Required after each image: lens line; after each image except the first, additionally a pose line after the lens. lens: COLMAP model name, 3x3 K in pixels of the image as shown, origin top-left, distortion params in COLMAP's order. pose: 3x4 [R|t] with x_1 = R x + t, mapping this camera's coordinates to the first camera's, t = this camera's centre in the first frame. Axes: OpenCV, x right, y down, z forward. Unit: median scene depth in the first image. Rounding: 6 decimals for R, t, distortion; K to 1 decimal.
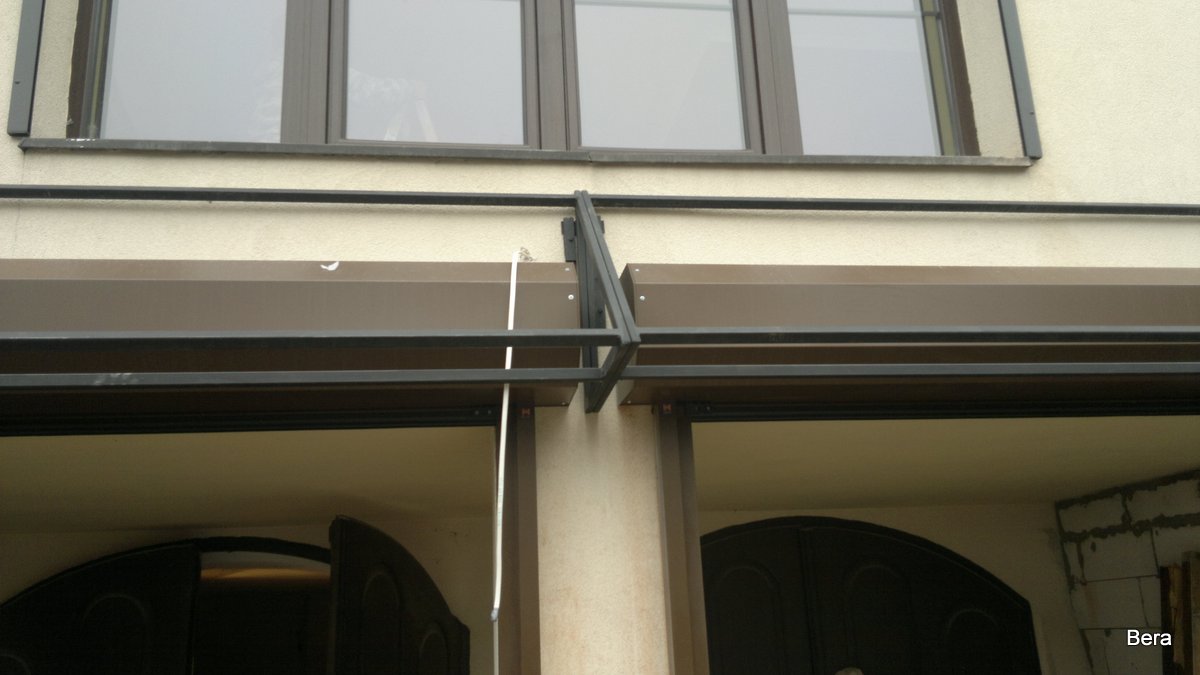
lens RADIAL K [[1004.6, 0, 618.9], [0, 1004.6, 337.6], [0, 0, 1]] dist [0.108133, -0.196229]
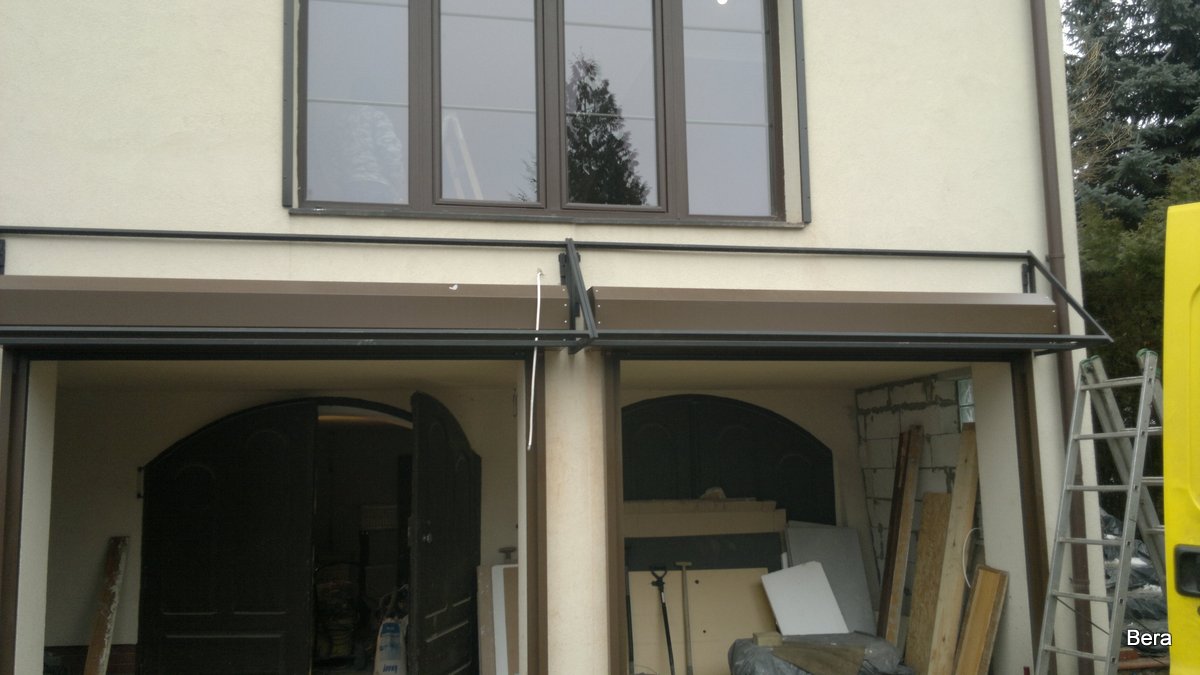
lens RADIAL K [[1004.6, 0, 618.9], [0, 1004.6, 337.6], [0, 0, 1]] dist [0.108133, -0.196229]
pose [[0.997695, 0.035368, 0.057919, -0.046038], [-0.043583, 0.988124, 0.147346, -0.240281], [-0.052019, -0.149531, 0.987388, -0.925075]]
